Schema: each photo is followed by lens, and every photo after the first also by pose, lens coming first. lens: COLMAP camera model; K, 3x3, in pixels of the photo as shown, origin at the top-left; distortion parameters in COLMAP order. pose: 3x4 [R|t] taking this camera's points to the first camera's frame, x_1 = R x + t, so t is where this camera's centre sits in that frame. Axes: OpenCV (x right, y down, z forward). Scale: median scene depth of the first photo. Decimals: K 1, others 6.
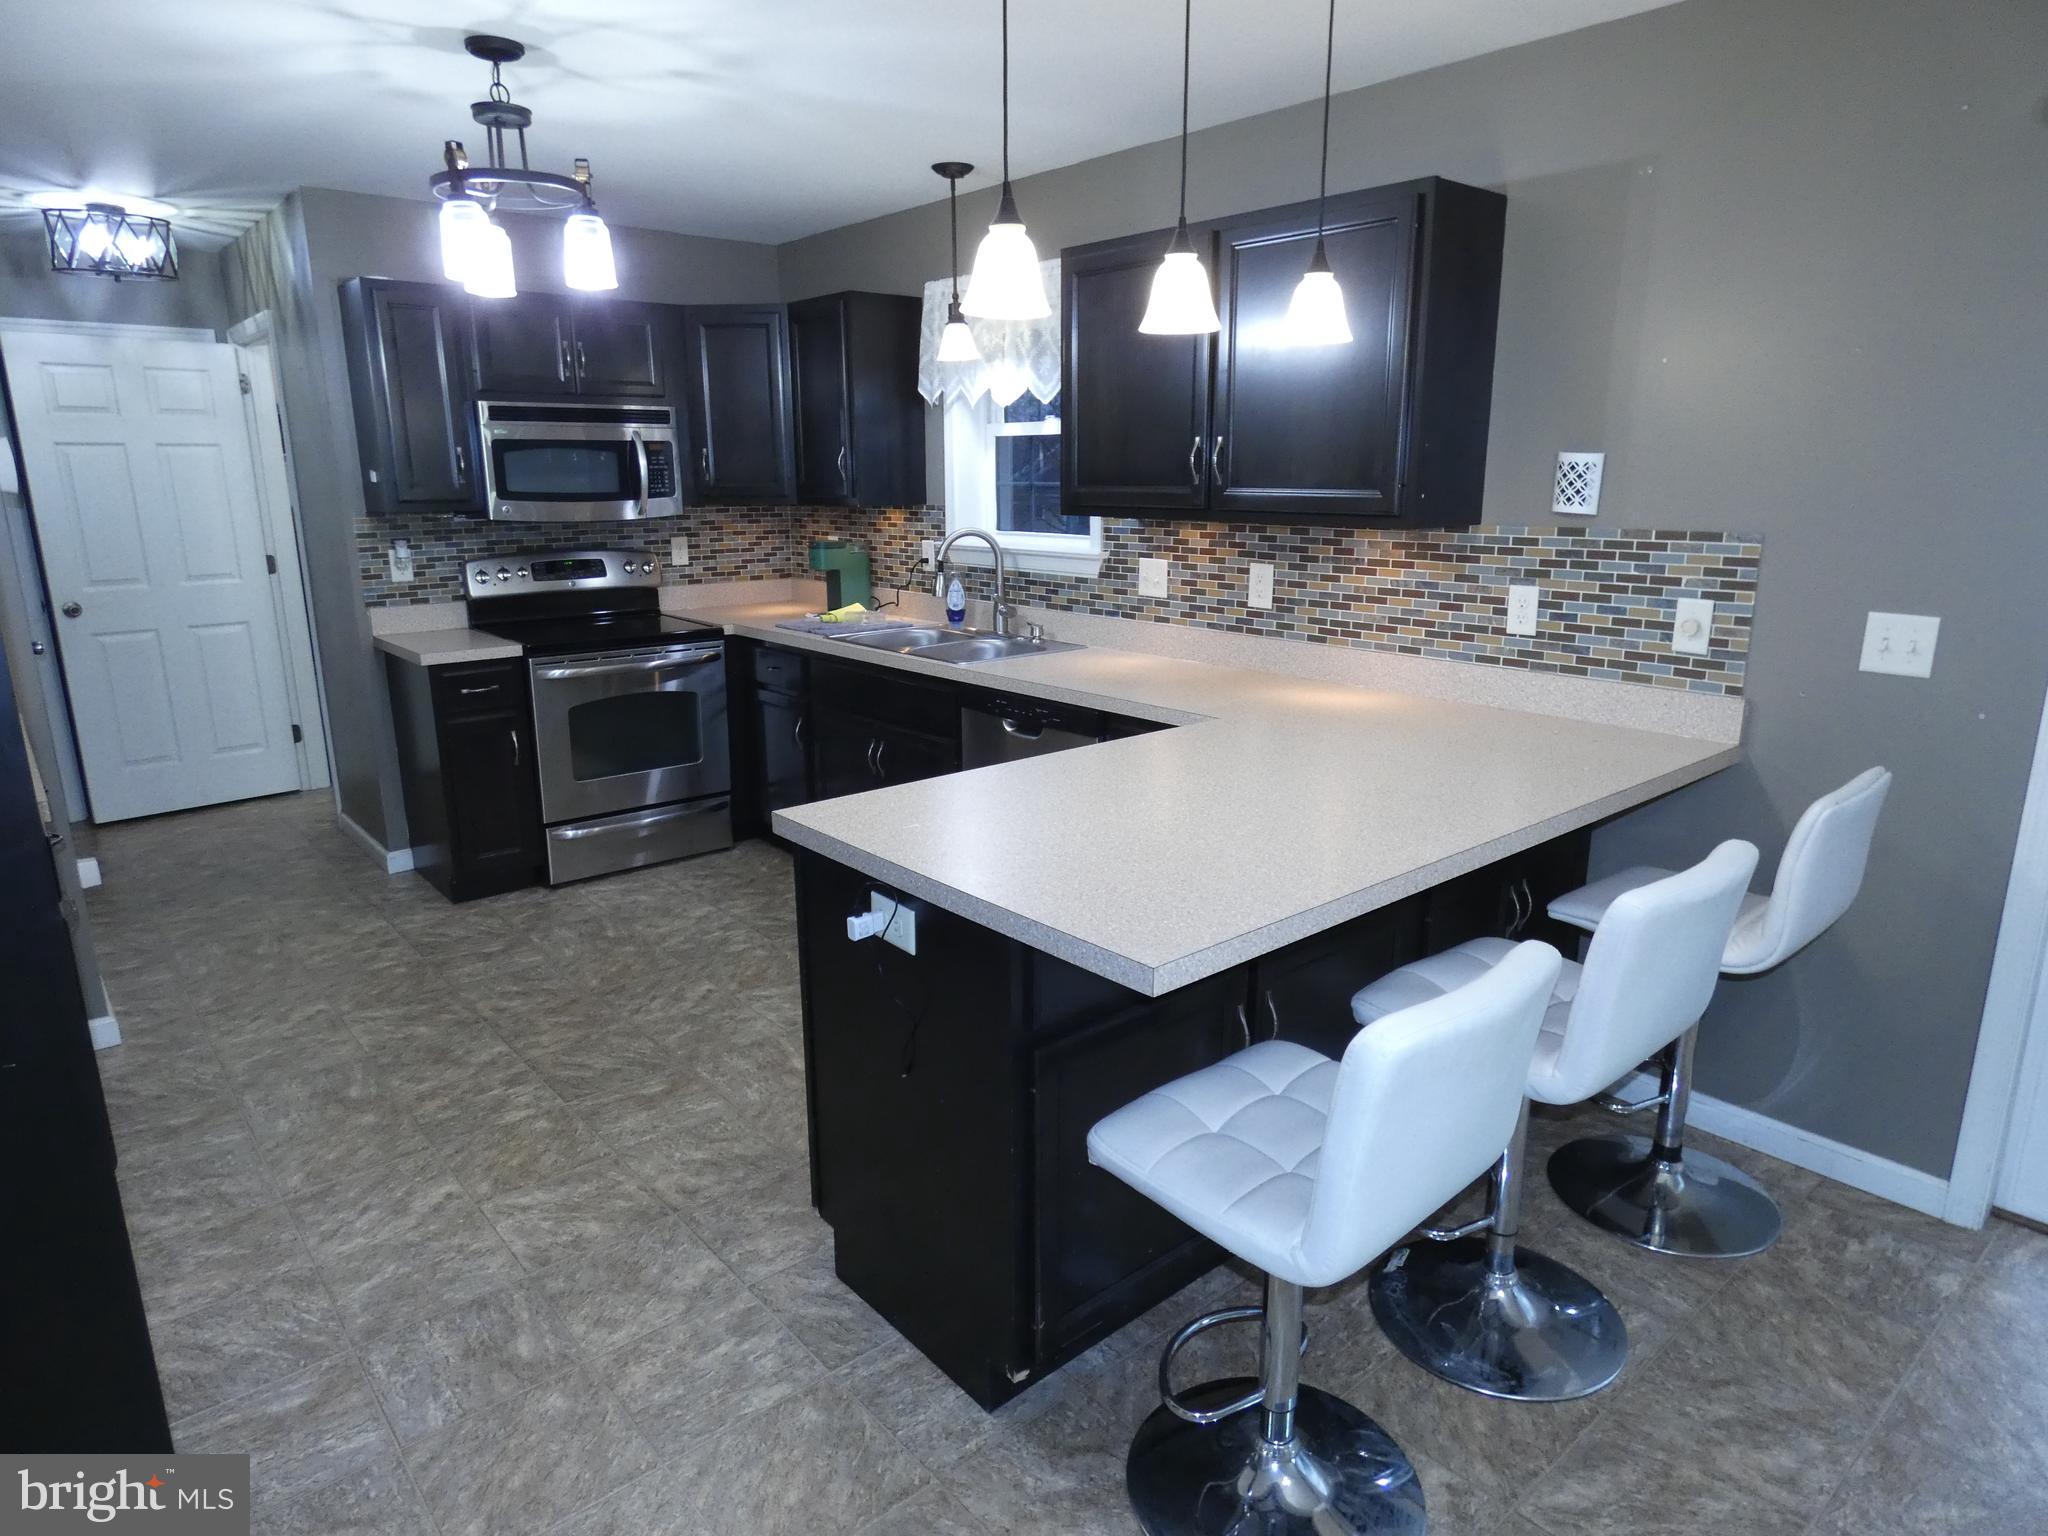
lens RADIAL K [[1224.7, 0, 1035.4], [0, 1224.7, 772.5], [0, 0, 1]] dist [-0.004171, 0.001182]
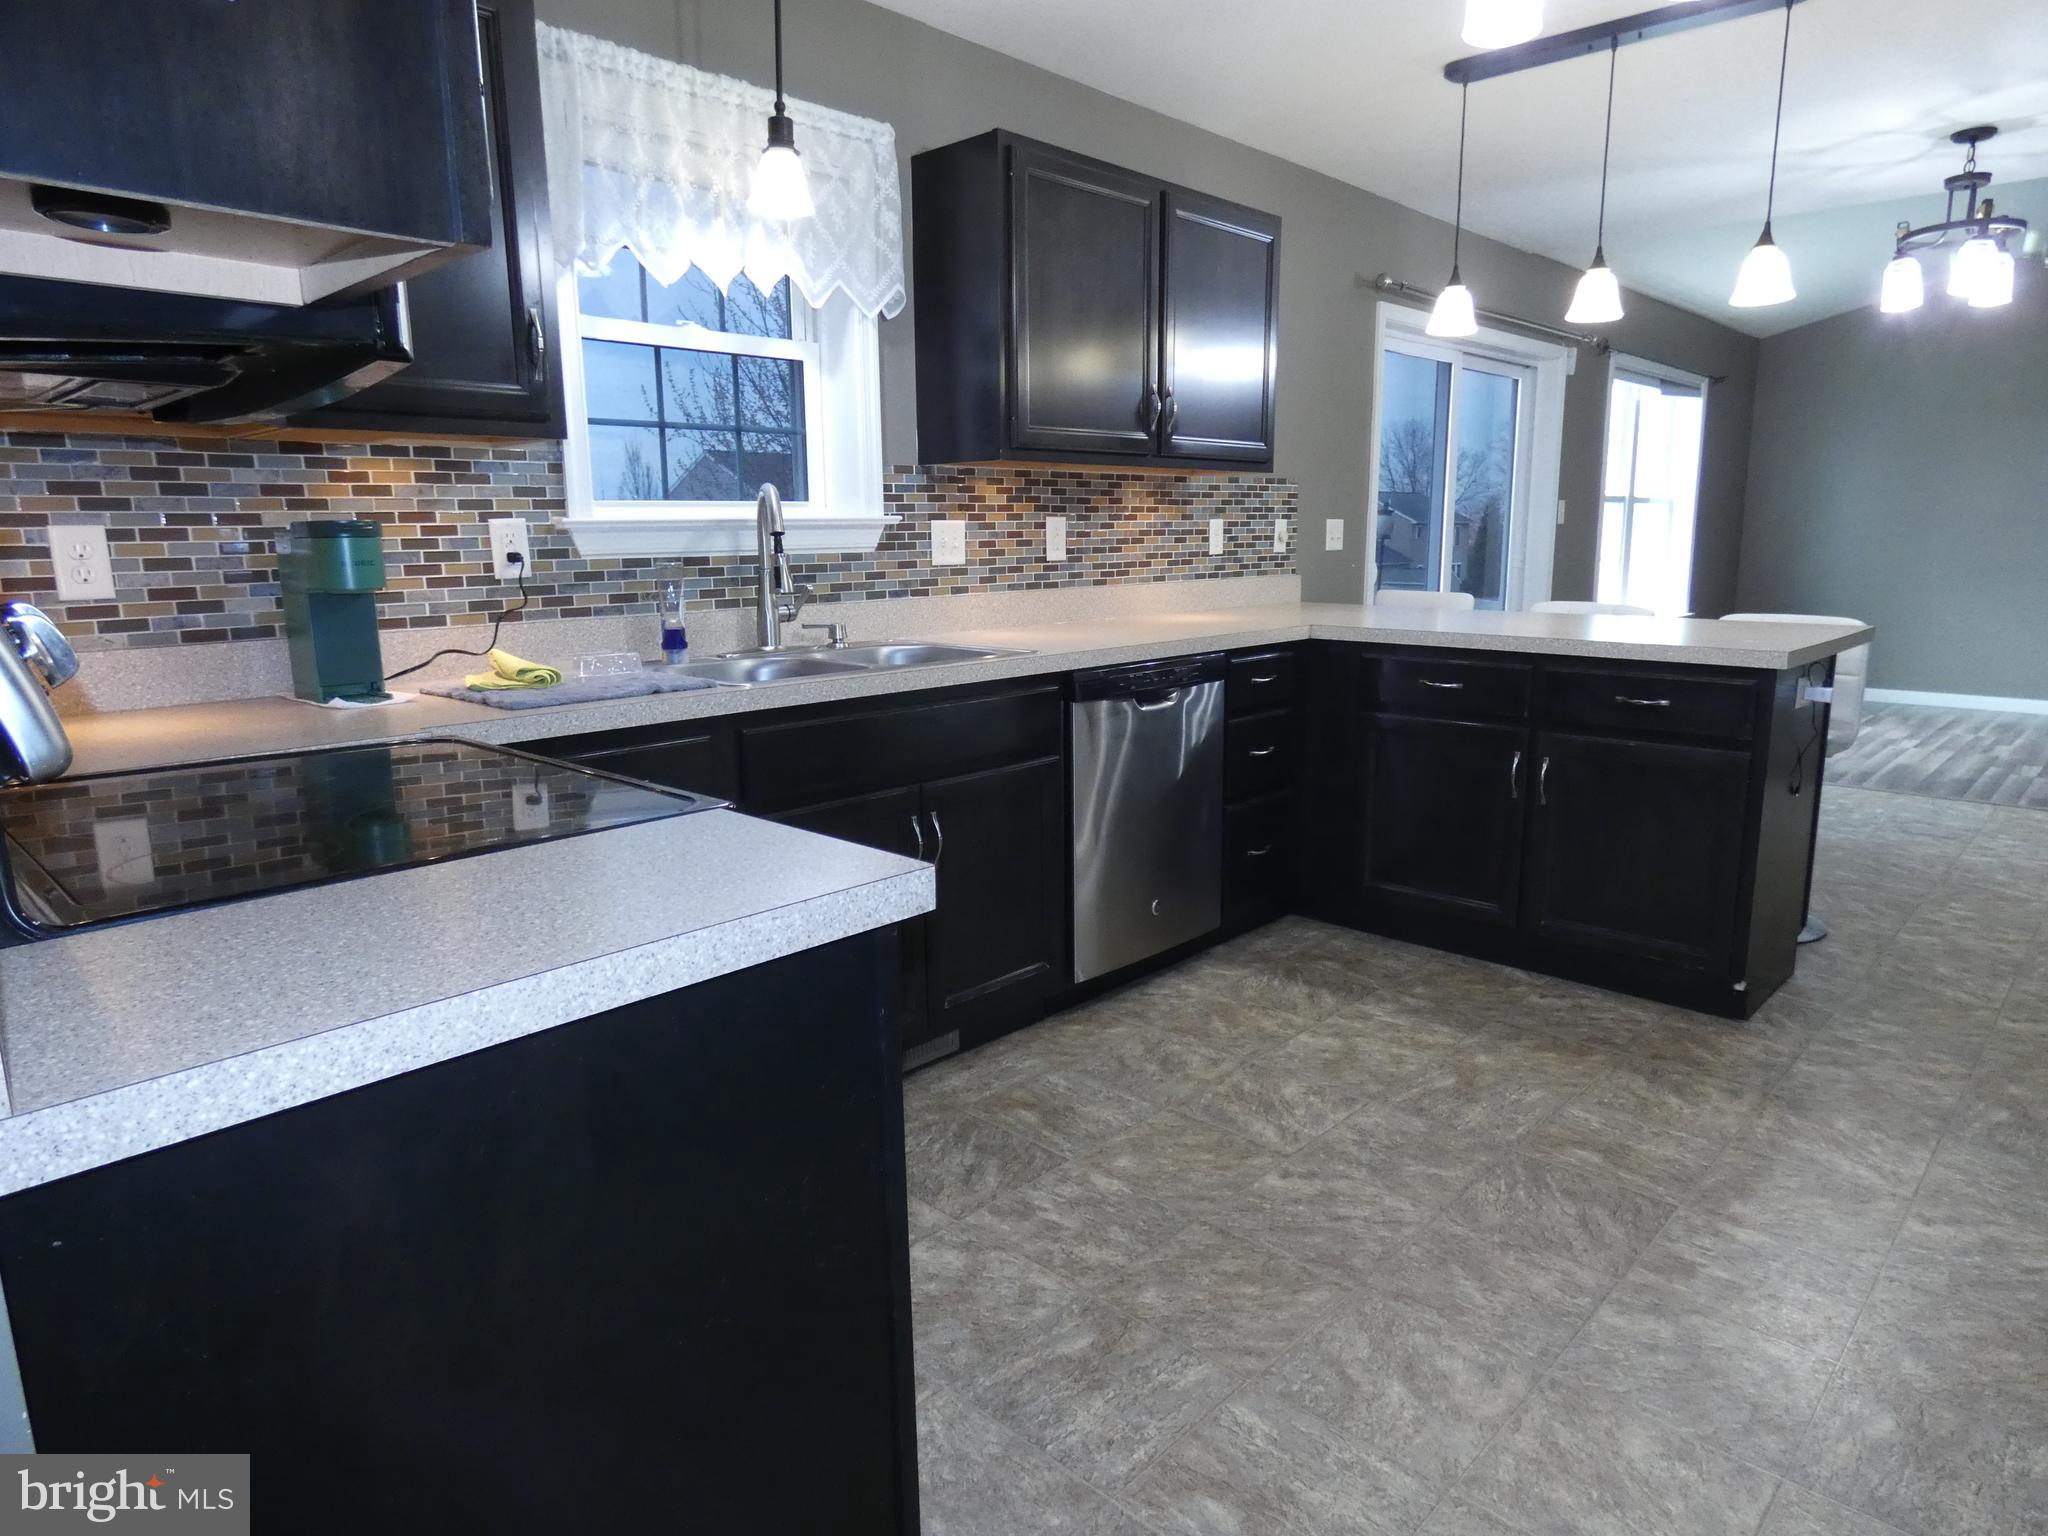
lens RADIAL K [[1224.7, 0, 1028.5], [0, 1224.7, 779.5], [0, 0, 1]] dist [-0.004171, 0.001182]
pose [[-0.089099, -0.198139, 0.976116, -0.818053], [0.249639, 0.944291, 0.214465, -0.182036], [-0.964231, 0.262785, -0.034672, 1.077242]]
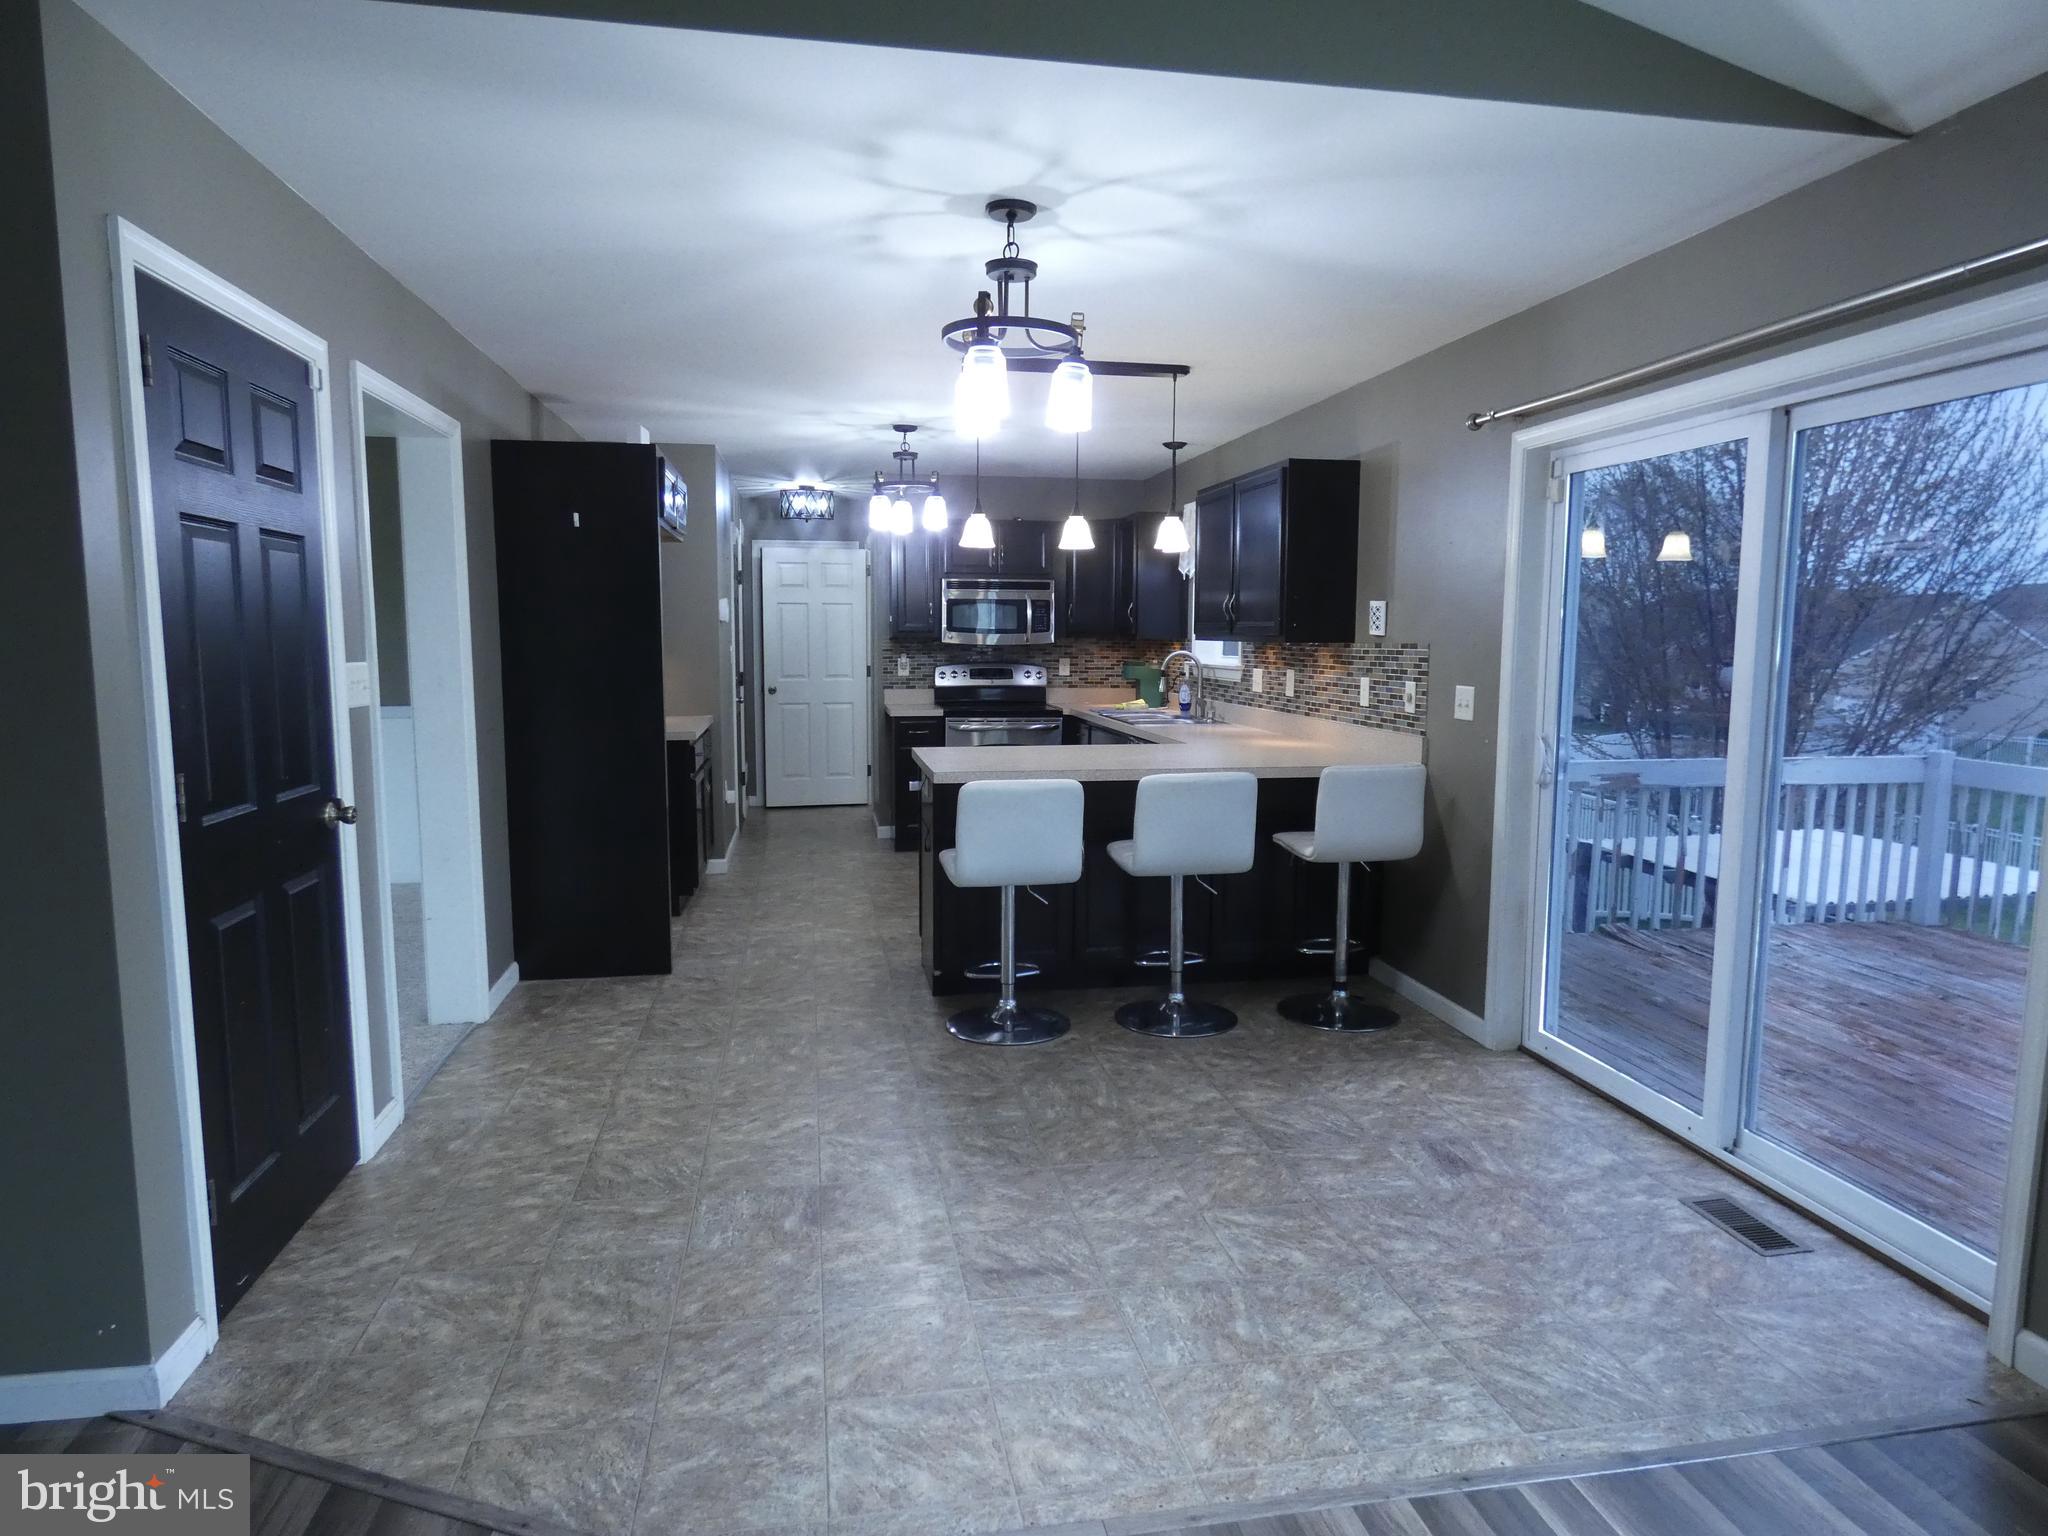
lens RADIAL K [[1224.7, 0, 1034.1], [0, 1224.7, 775.1], [0, 0, 1]] dist [-0.004171, 0.001182]
pose [[0.859910, 0.067023, -0.506026, 0.705509], [-0.131808, 0.986877, -0.093275, 0.162345], [0.493134, 0.146906, 0.857460, -0.539173]]
